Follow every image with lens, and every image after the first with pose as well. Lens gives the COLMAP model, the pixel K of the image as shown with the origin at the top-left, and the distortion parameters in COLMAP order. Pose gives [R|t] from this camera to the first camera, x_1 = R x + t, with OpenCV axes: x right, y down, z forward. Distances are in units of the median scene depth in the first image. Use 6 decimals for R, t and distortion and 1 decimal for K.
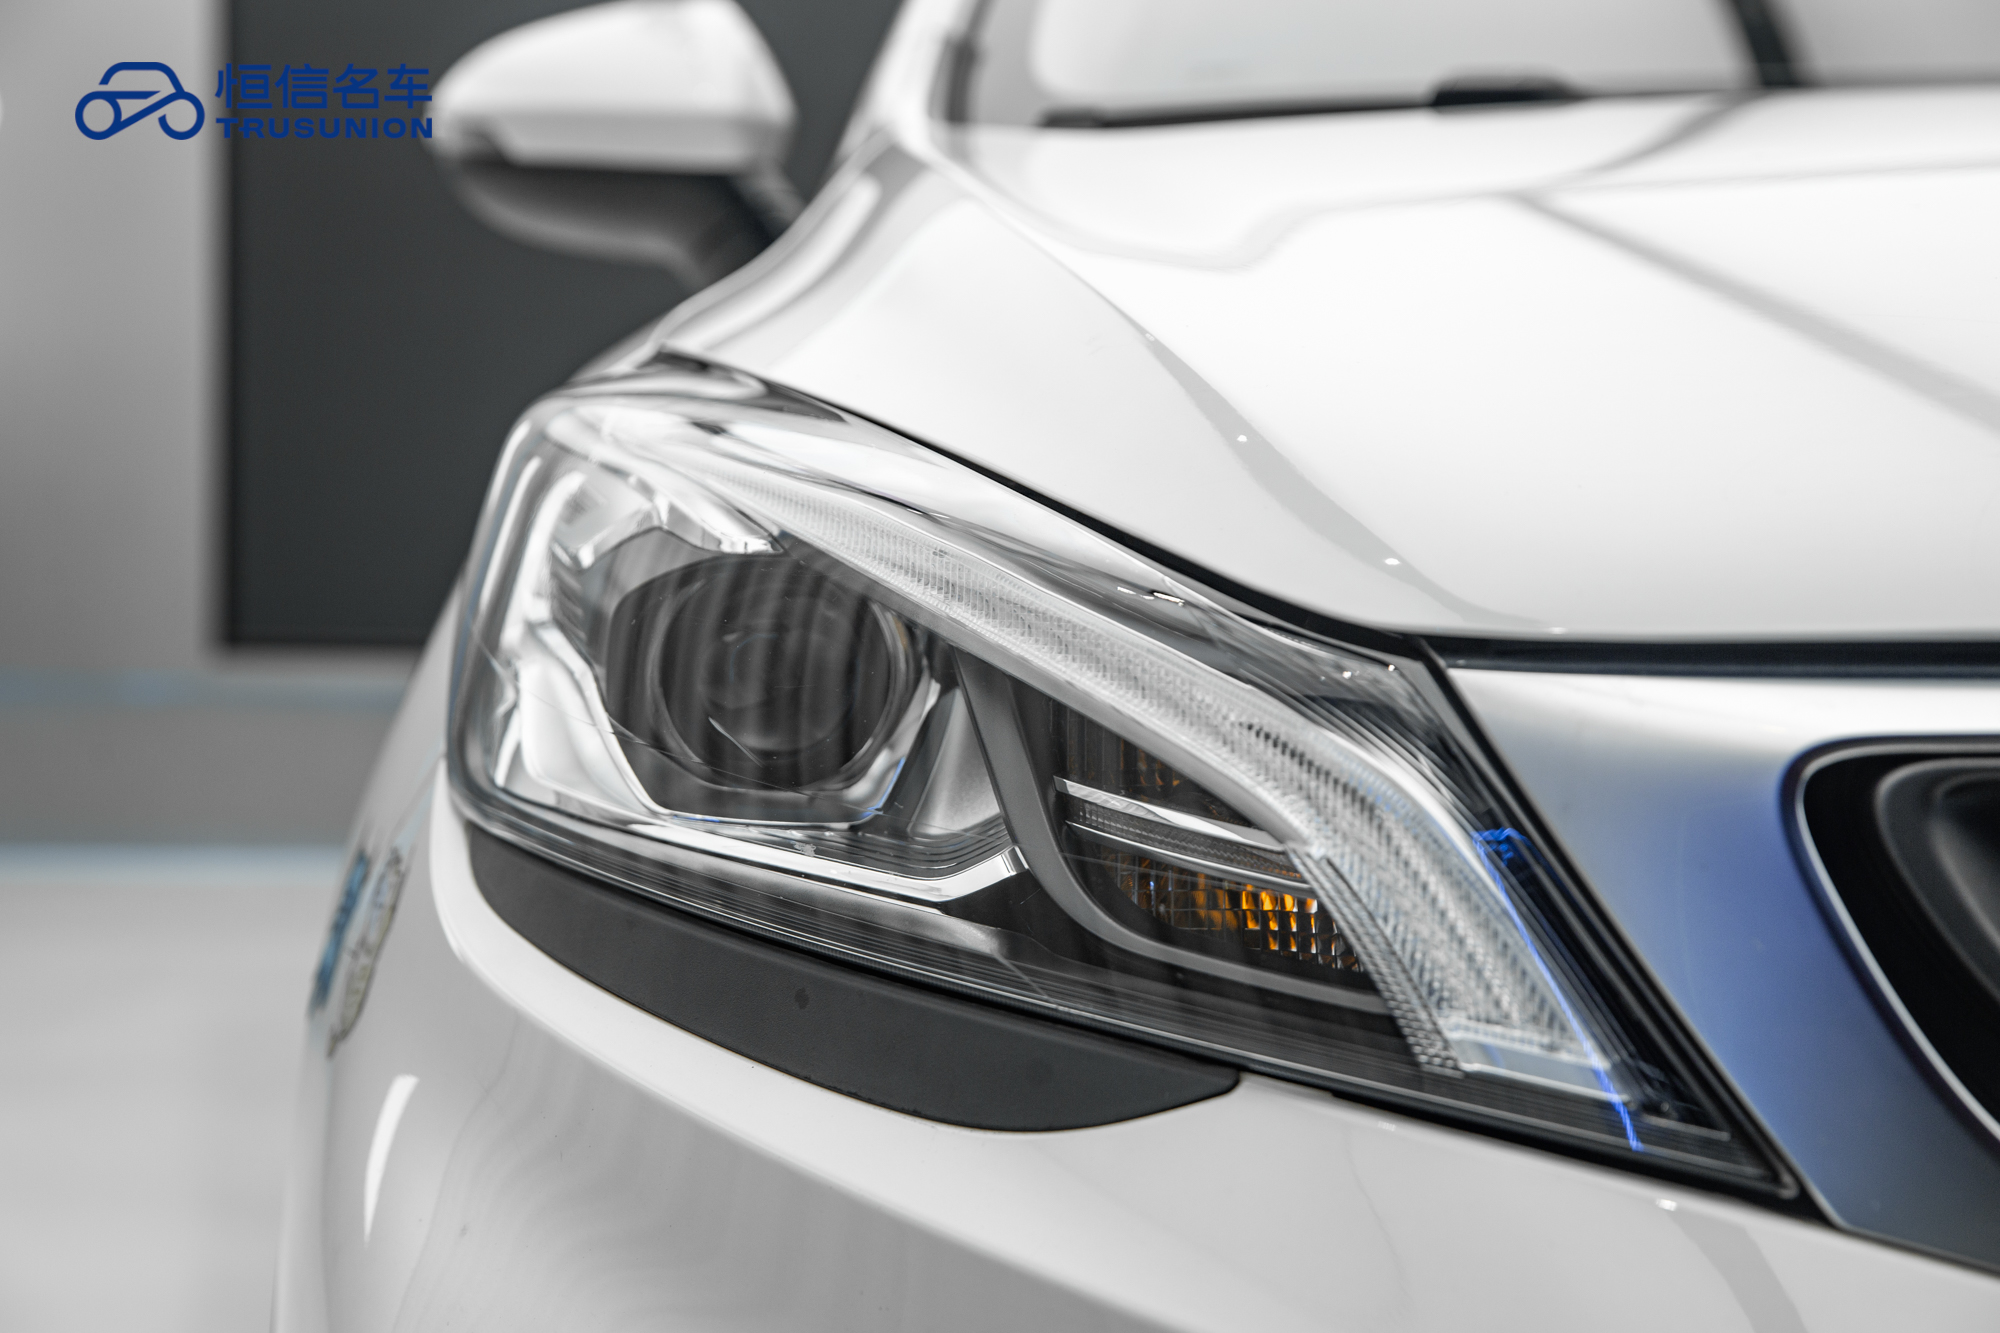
lens RADIAL K [[3623.9, 0, 1000.0], [0, 3623.9, 666.5], [0, 0, 1]] dist [0.133259, 0.120446]
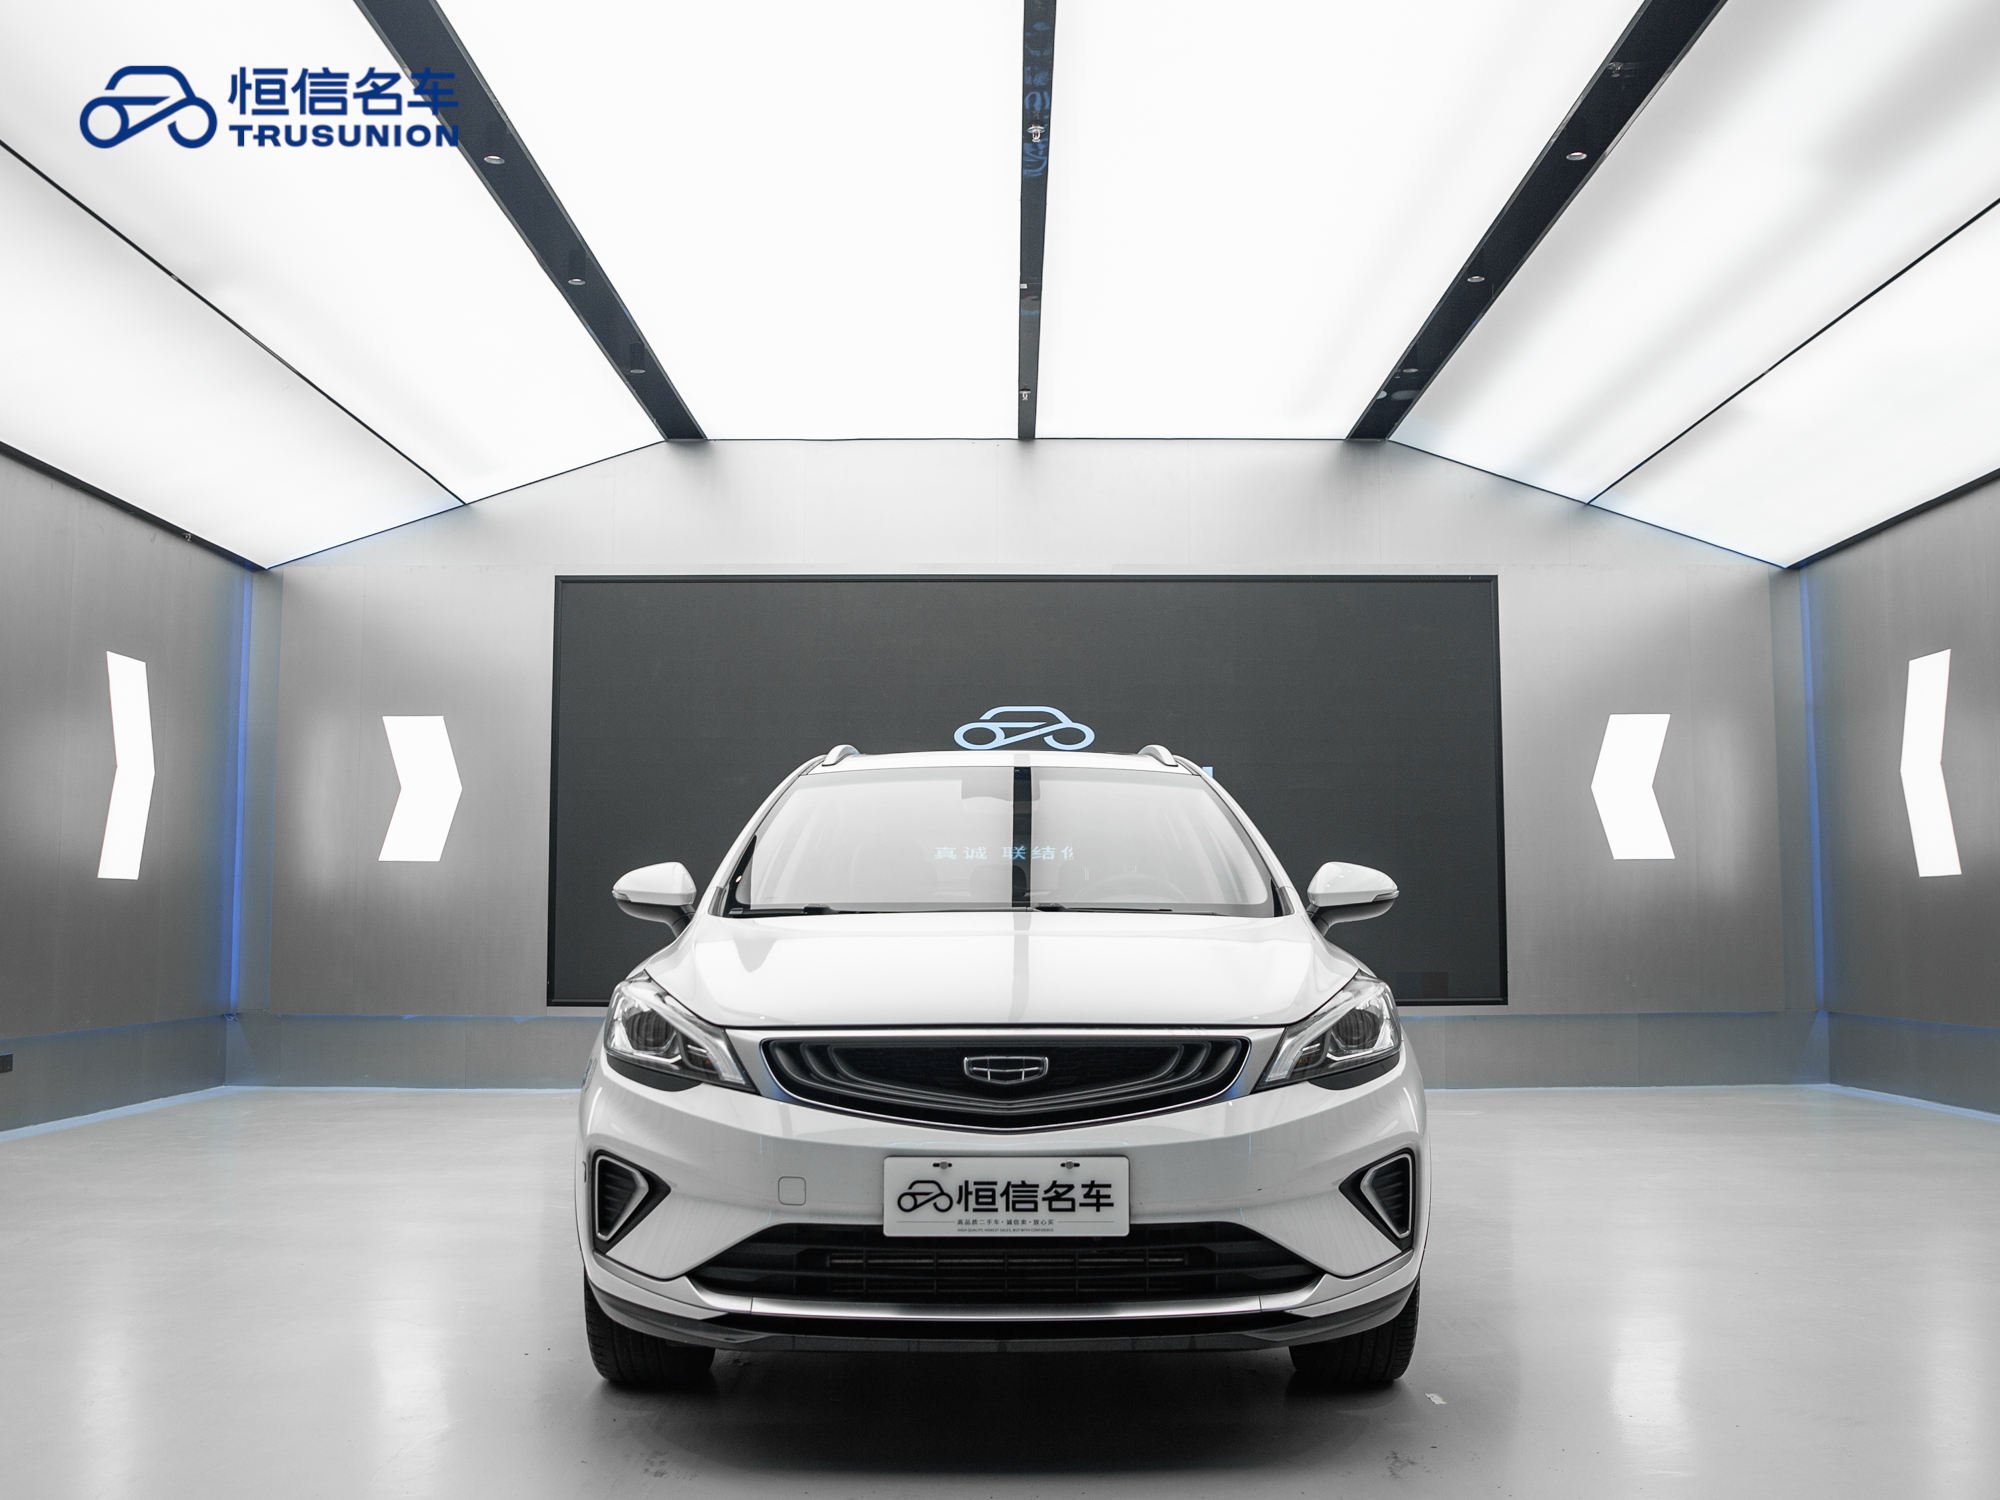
lens RADIAL K [[1959.6, 0, 1010.2], [0, 1959.6, 745.9], [0, 0, 1]] dist [-0.083067, -0.004437]
pose [[0.999479, -0.009705, 0.030776, 0.530545], [0.013568, 0.991693, -0.127910, -0.051329], [-0.029278, 0.128261, 0.991308, -2.842141]]
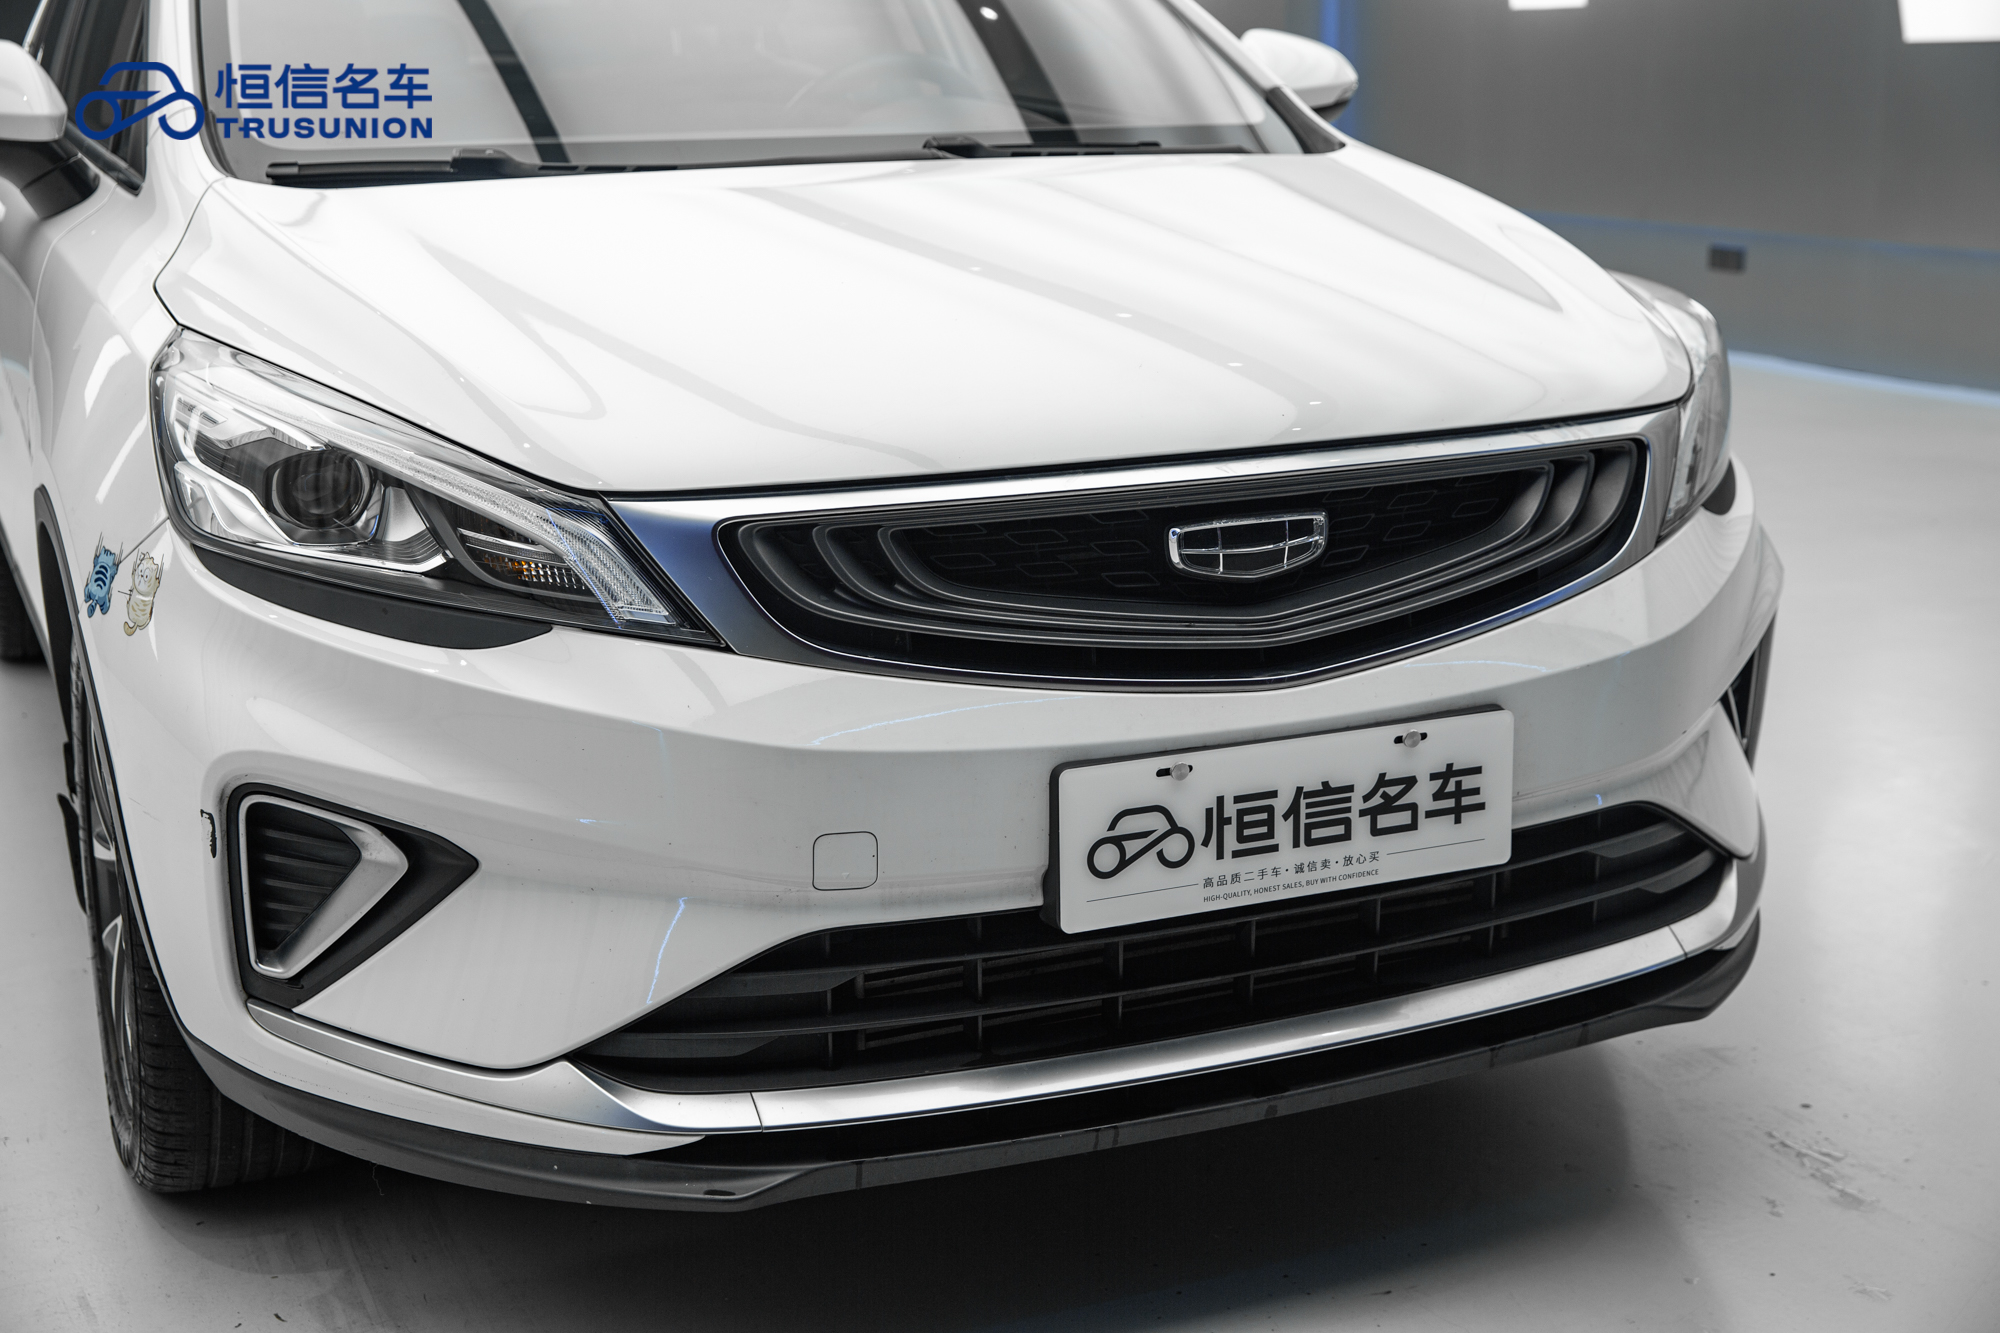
lens RADIAL K [[2571.9, 0, 1000.0], [0, 2571.9, 666.5], [0, 0, 1]] dist [0.033636, 0.038239]
pose [[0.904886, -0.124195, 0.407132, -0.460774], [0.039409, 0.976823, 0.210388, -0.288768], [-0.423825, -0.174332, 0.888809, -1.110045]]
